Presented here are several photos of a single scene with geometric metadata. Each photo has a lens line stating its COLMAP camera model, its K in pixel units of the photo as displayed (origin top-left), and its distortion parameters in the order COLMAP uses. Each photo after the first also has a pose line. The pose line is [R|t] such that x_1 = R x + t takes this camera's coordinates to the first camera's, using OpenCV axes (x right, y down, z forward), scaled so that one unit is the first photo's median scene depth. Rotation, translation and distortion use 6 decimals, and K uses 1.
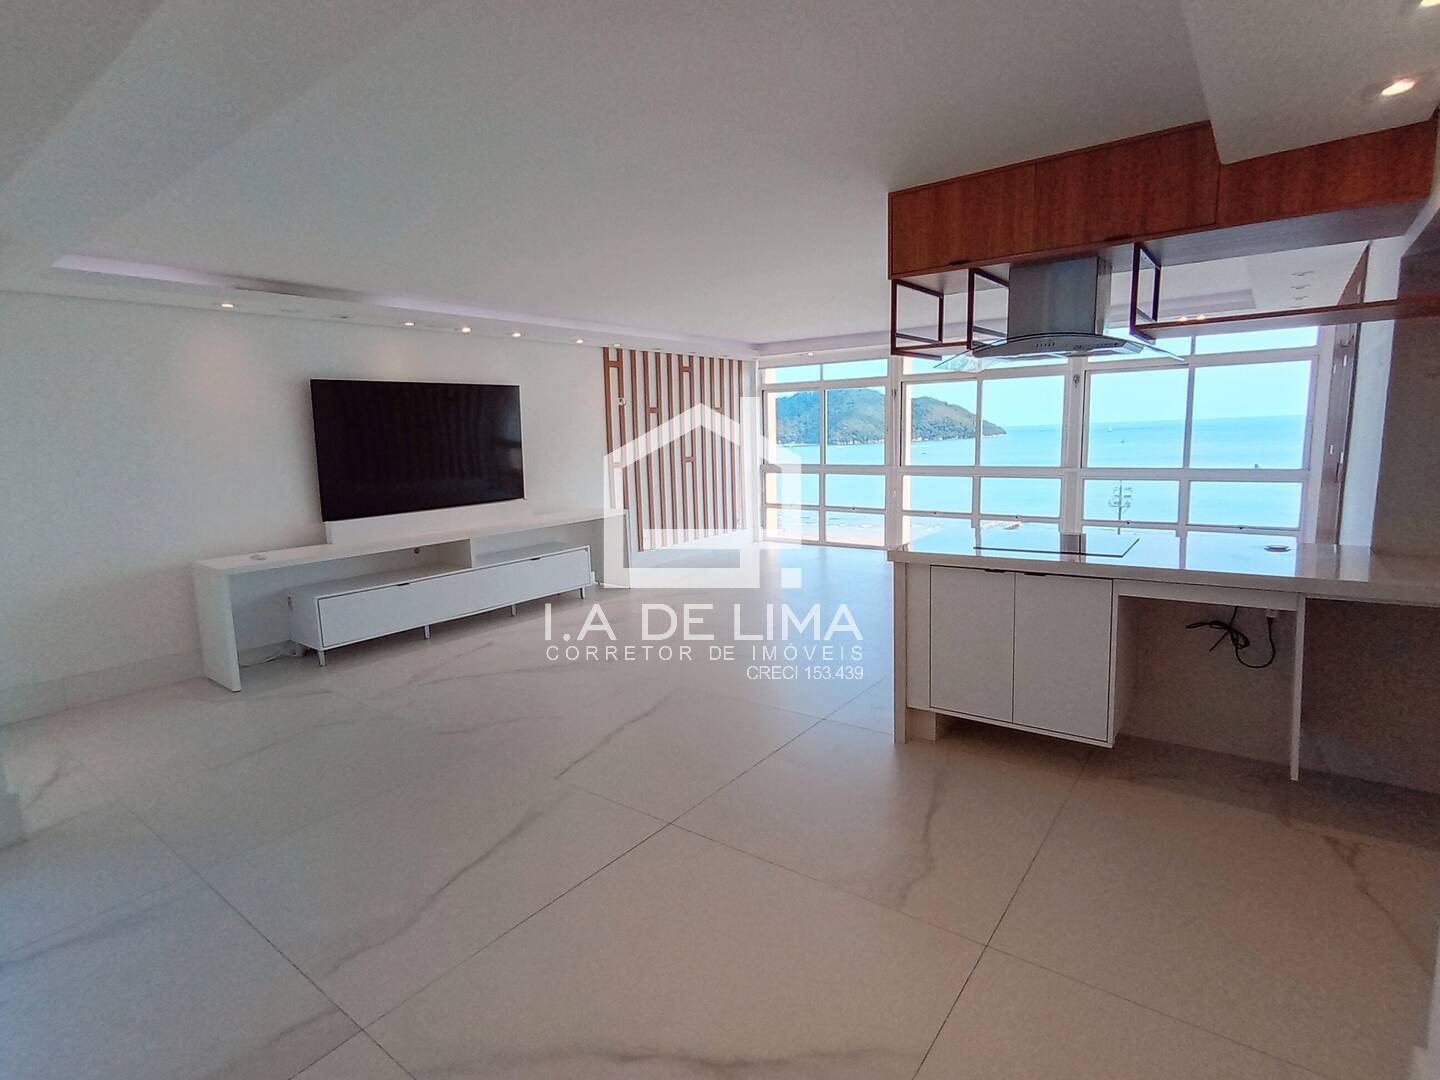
lens RADIAL K [[730.1, 0, 715.7], [0, 730.1, 533.0], [0, 0, 1]] dist [-0.006002, 0.003795]
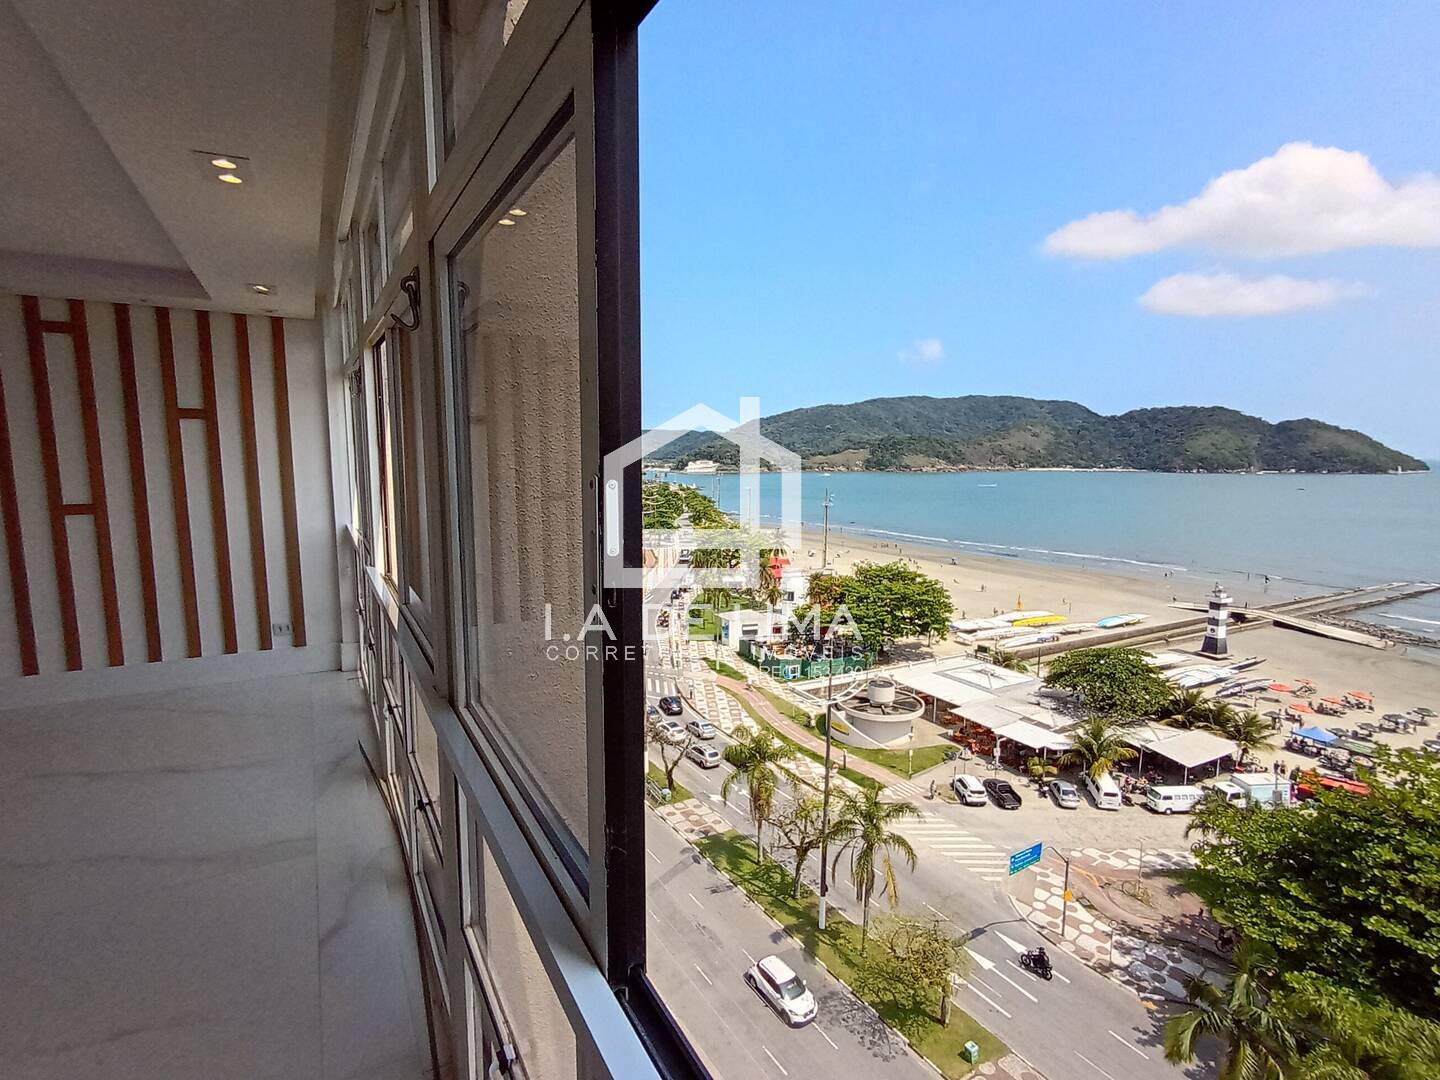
lens RADIAL K [[730.1, 0, 722.4], [0, 730.1, 546.7], [0, 0, 1]] dist [-0.006002, 0.003795]
pose [[0.922092, 0.090726, -0.376185, 0.922535], [-0.090661, 0.995721, 0.017916, -0.205212], [0.376201, 0.017585, 0.926371, 1.161736]]
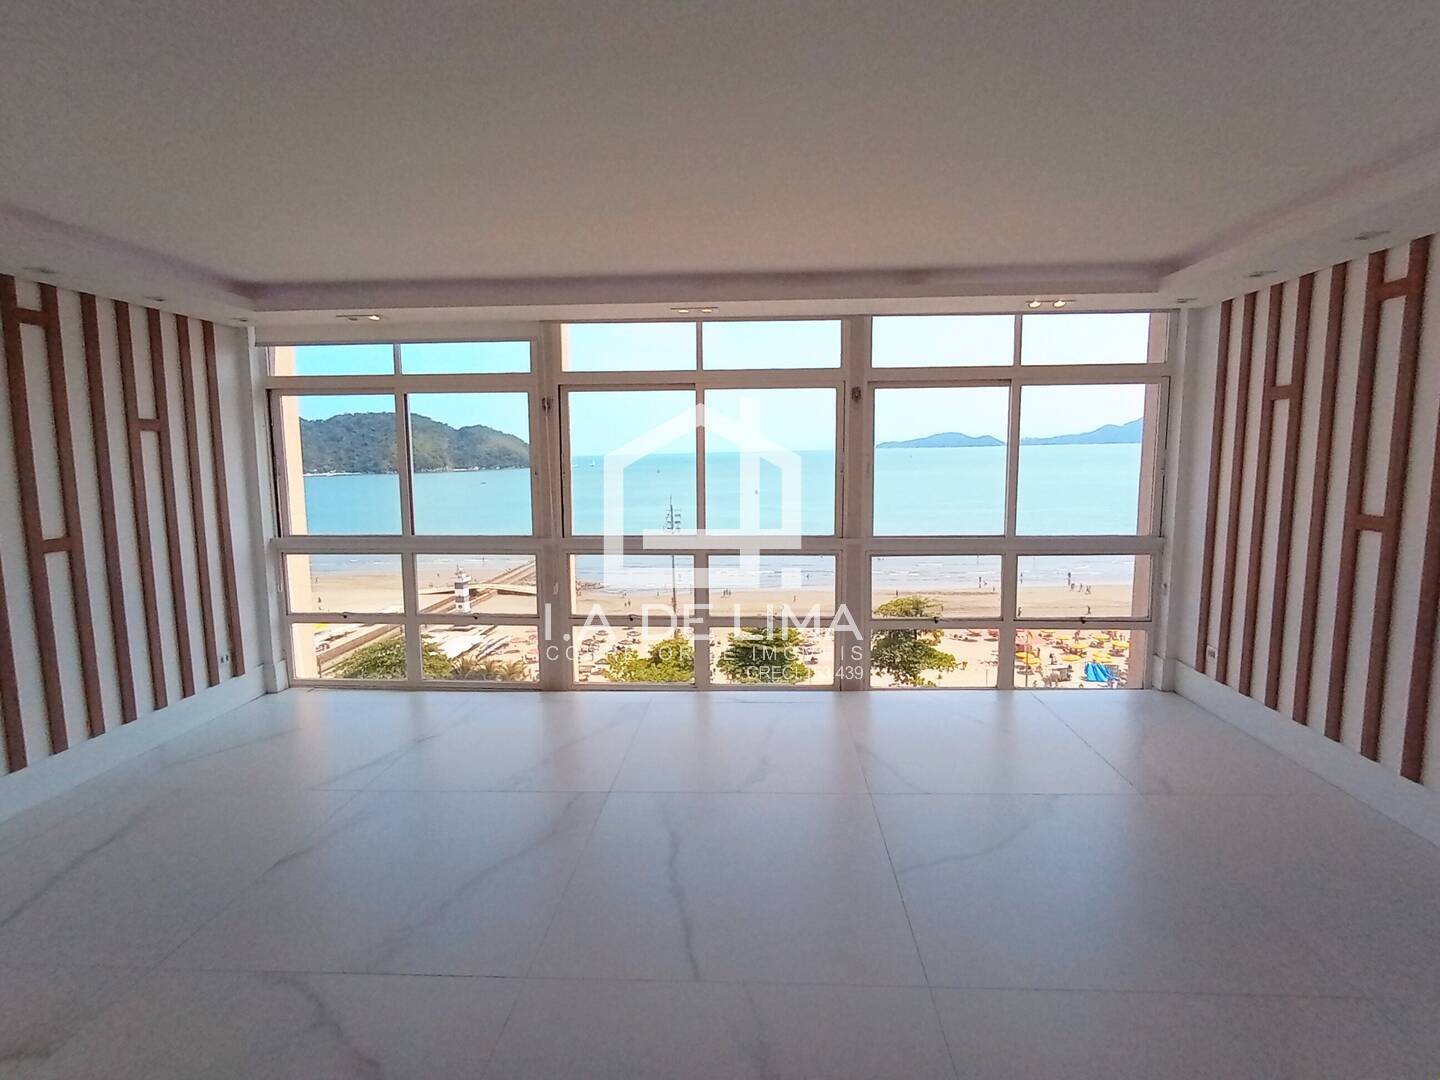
lens RADIAL K [[730.1, 0, 720.1], [0, 730.1, 539.1], [0, 0, 1]] dist [-0.006002, 0.003795]
pose [[0.829922, -0.048105, 0.555802, 0.072250], [0.065476, 0.997789, -0.011409, -0.125609], [-0.554024, 0.045860, 0.831237, 0.777875]]
